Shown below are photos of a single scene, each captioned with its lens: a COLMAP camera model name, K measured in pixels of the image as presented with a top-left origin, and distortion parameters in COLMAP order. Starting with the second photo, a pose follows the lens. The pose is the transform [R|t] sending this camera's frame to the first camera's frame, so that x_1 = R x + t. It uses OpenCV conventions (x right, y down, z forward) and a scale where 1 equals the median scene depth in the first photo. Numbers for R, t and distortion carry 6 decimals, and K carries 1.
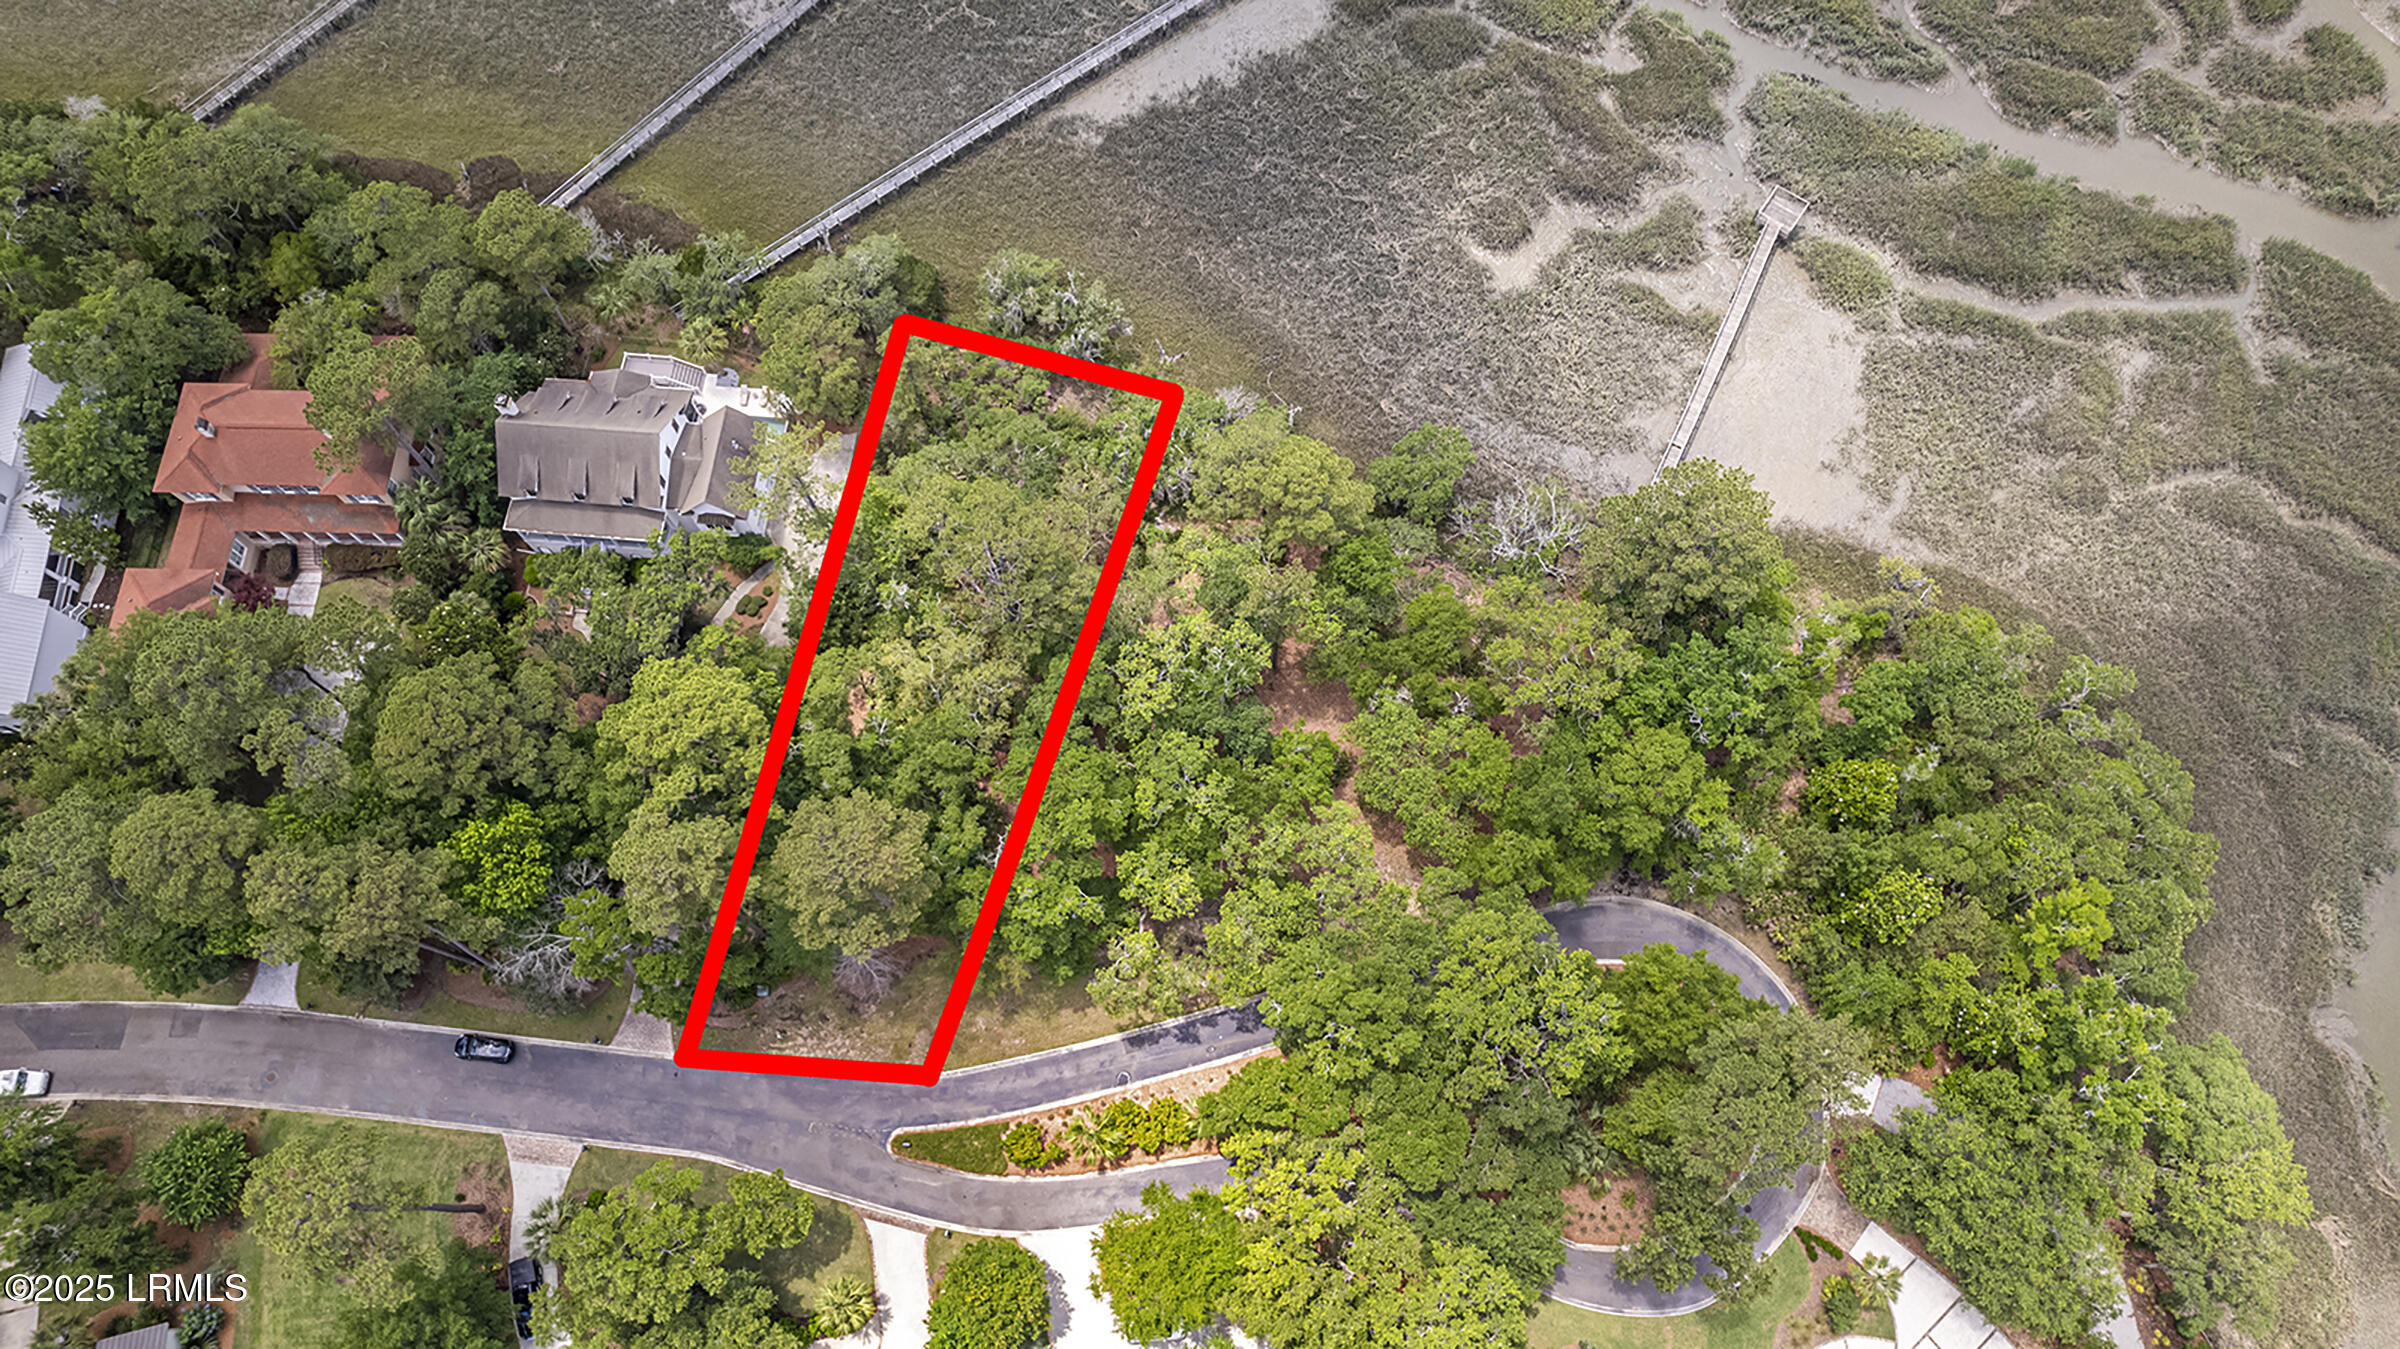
lens RADIAL K [[1535.3, 0, 1196.7], [0, 1535.3, 660.6], [0, 0, 1]] dist [-0.084357, 0.077822]
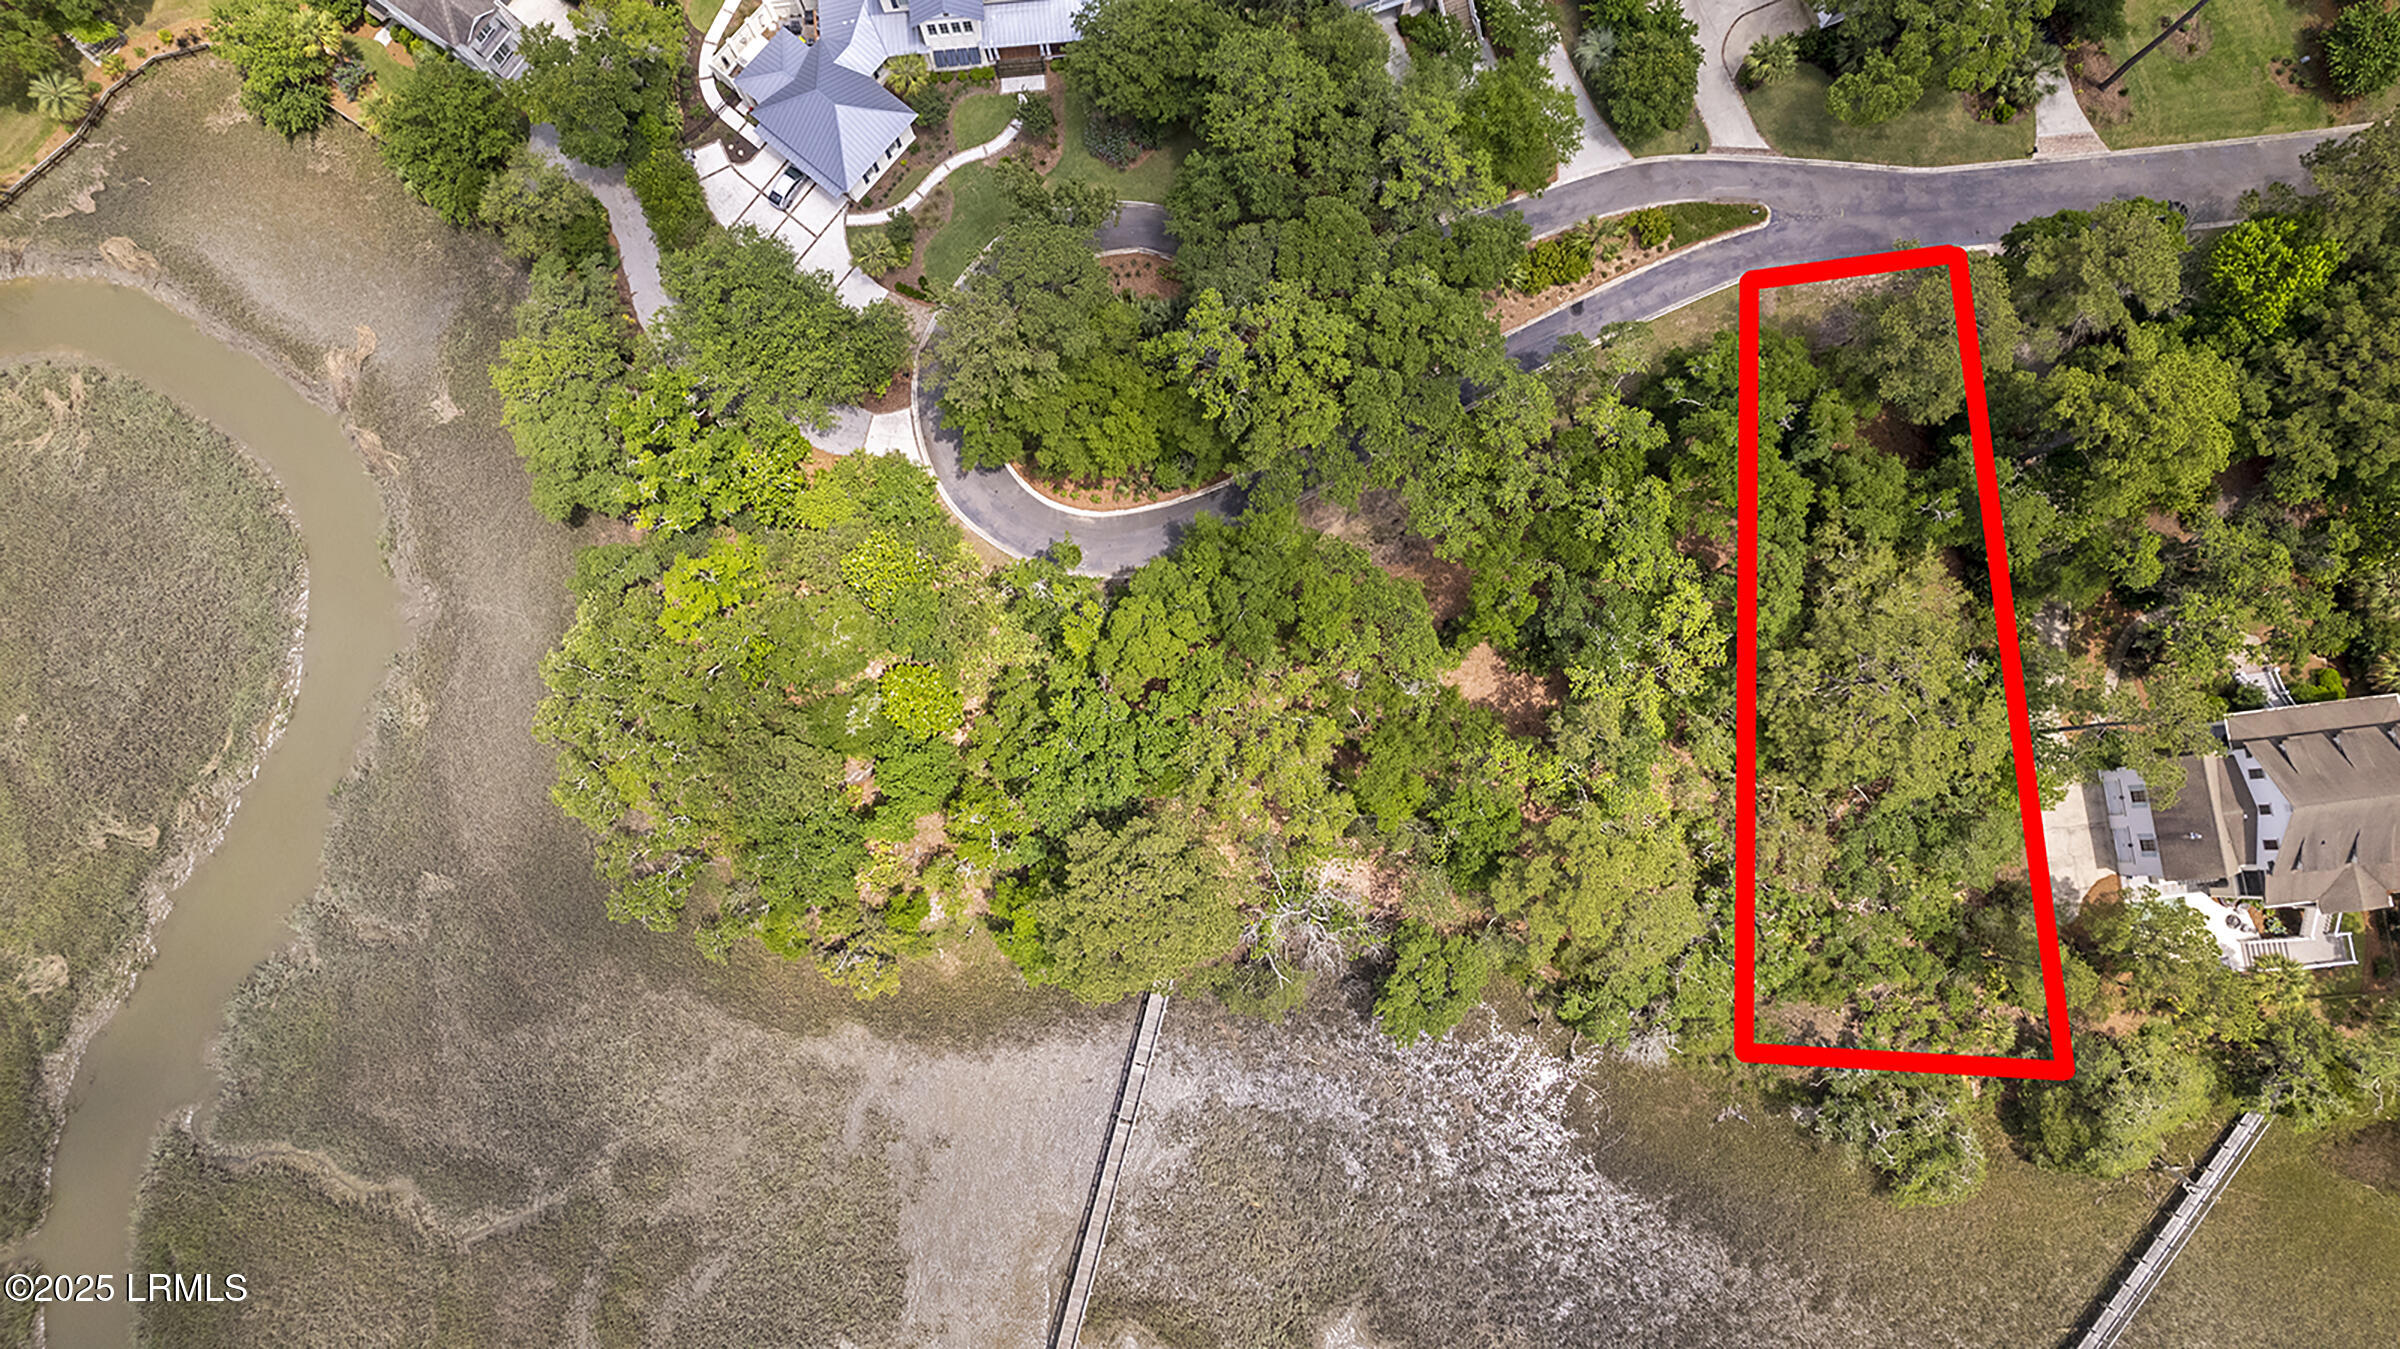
lens RADIAL K [[1535.3, 0, 1196.7], [0, 1535.3, 660.6], [0, 0, 1]] dist [-0.084357, 0.077822]
pose [[-0.978165, 0.205392, -0.031730, 0.270512], [-0.196610, -0.865037, 0.461579, -0.342620], [0.067357, 0.457739, 0.886531, 0.143657]]
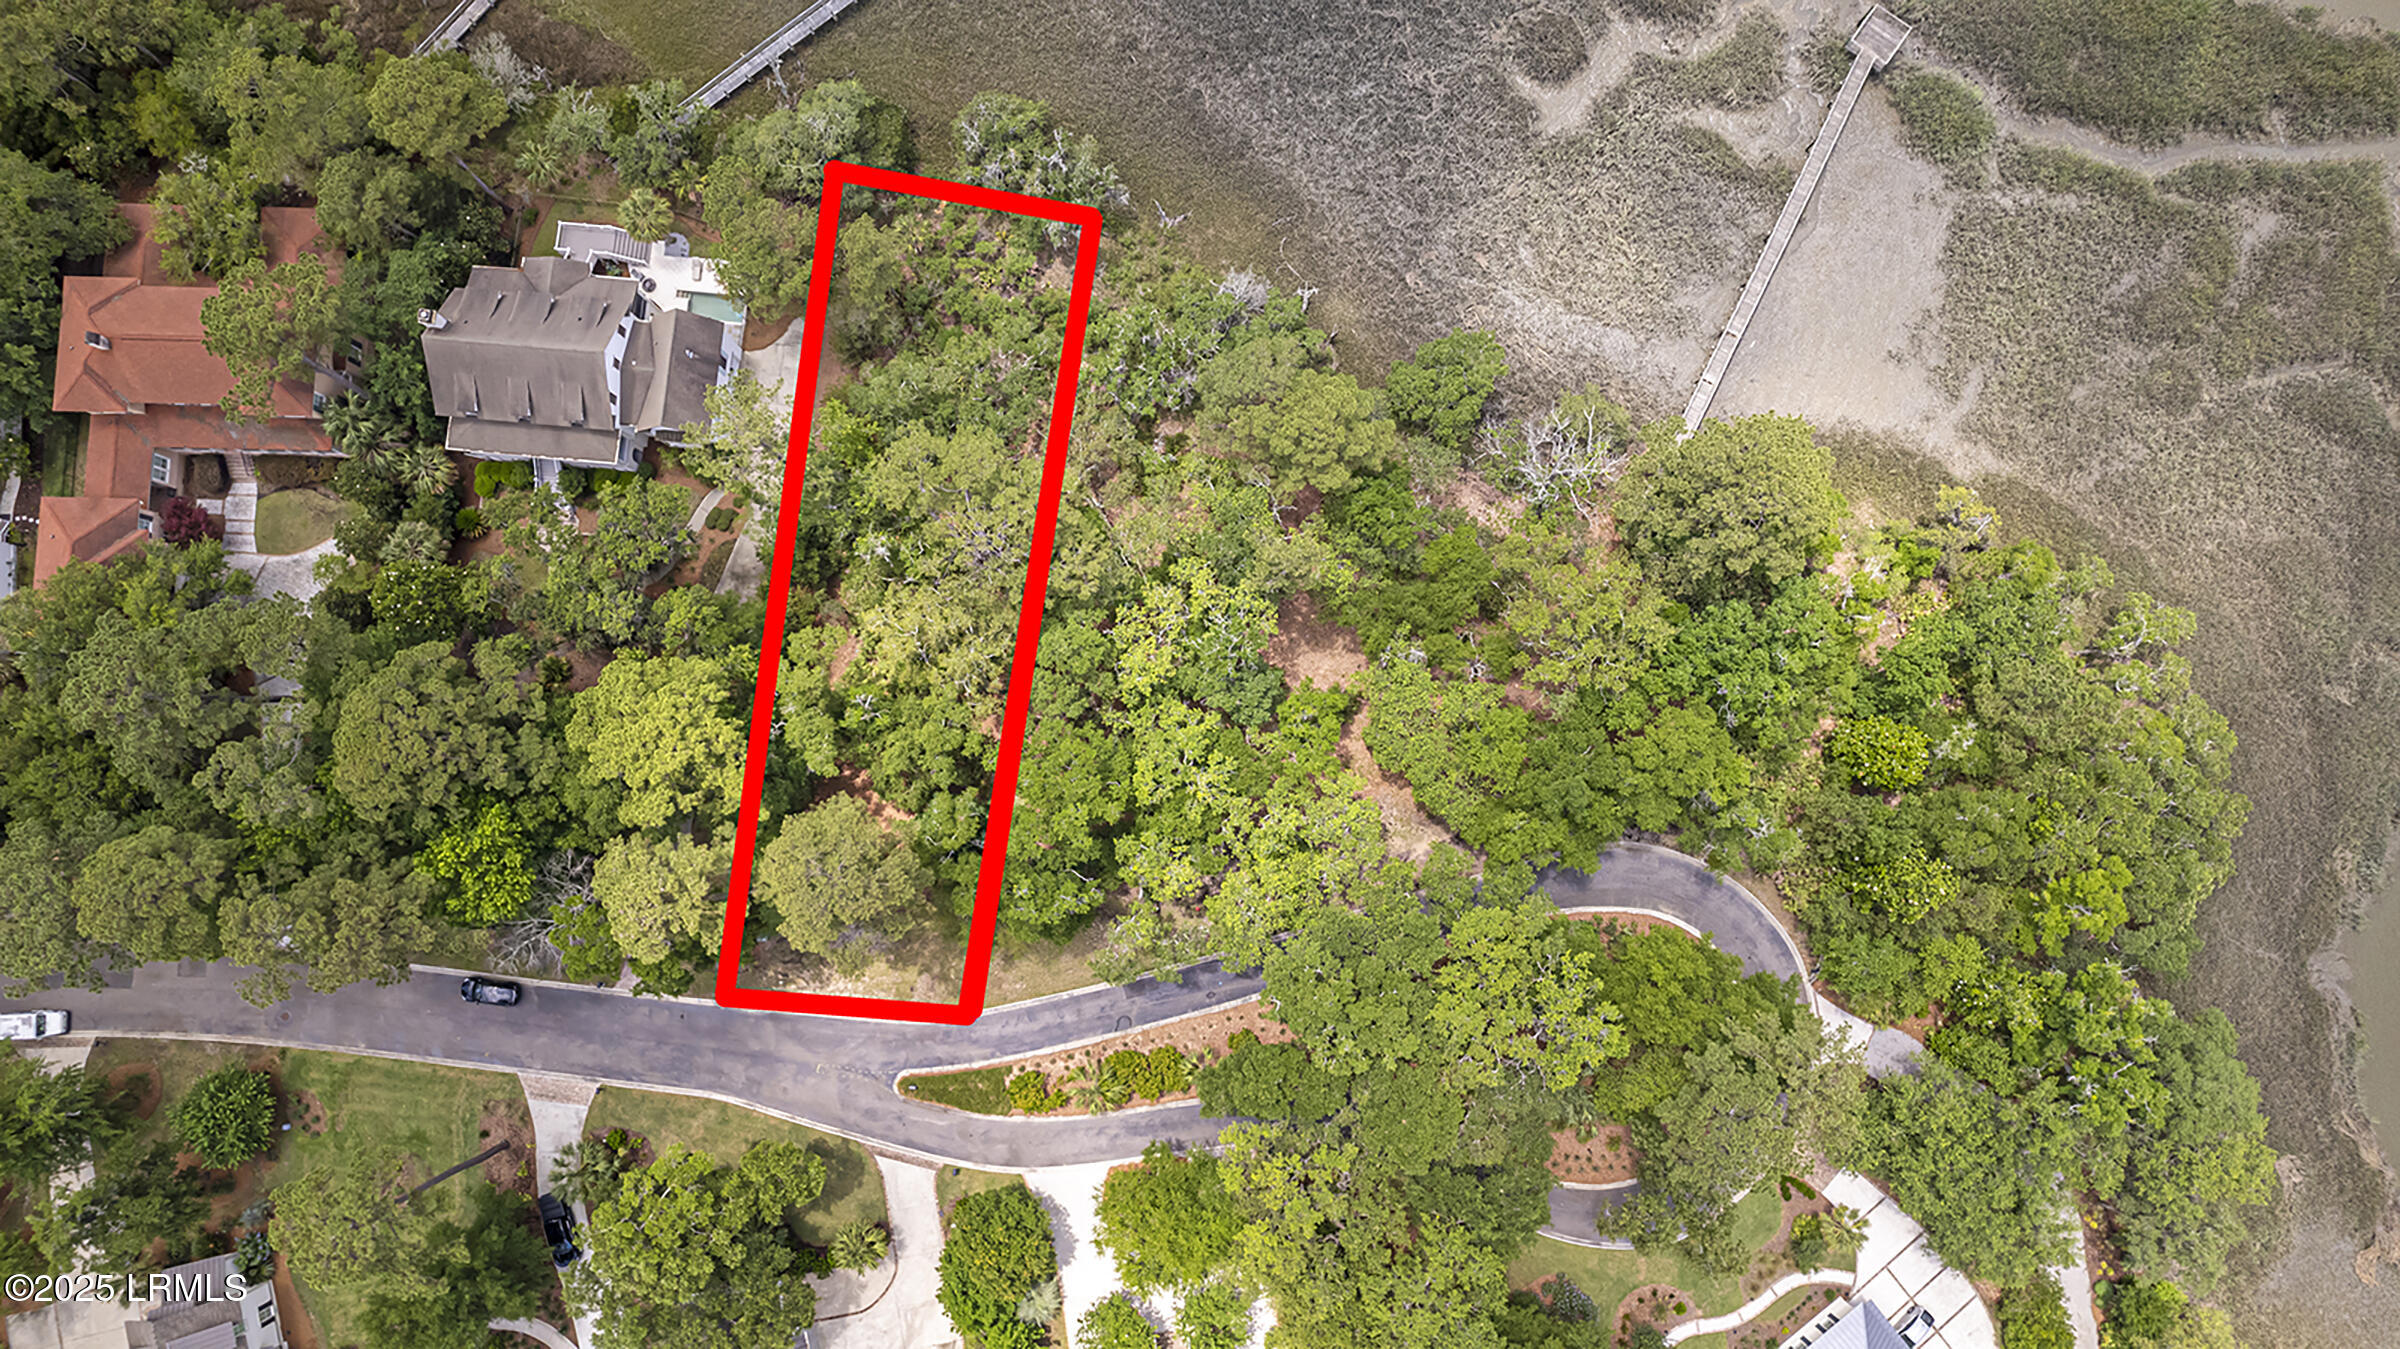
lens RADIAL K [[1535.3, 0, 1196.7], [0, 1535.3, 660.6], [0, 0, 1]] dist [-0.084357, 0.077822]
pose [[0.999980, 0.005721, -0.002839, 0.001560], [-0.004723, 0.961658, 0.274211, -0.216085], [0.004299, -0.274192, 0.961665, 0.084316]]
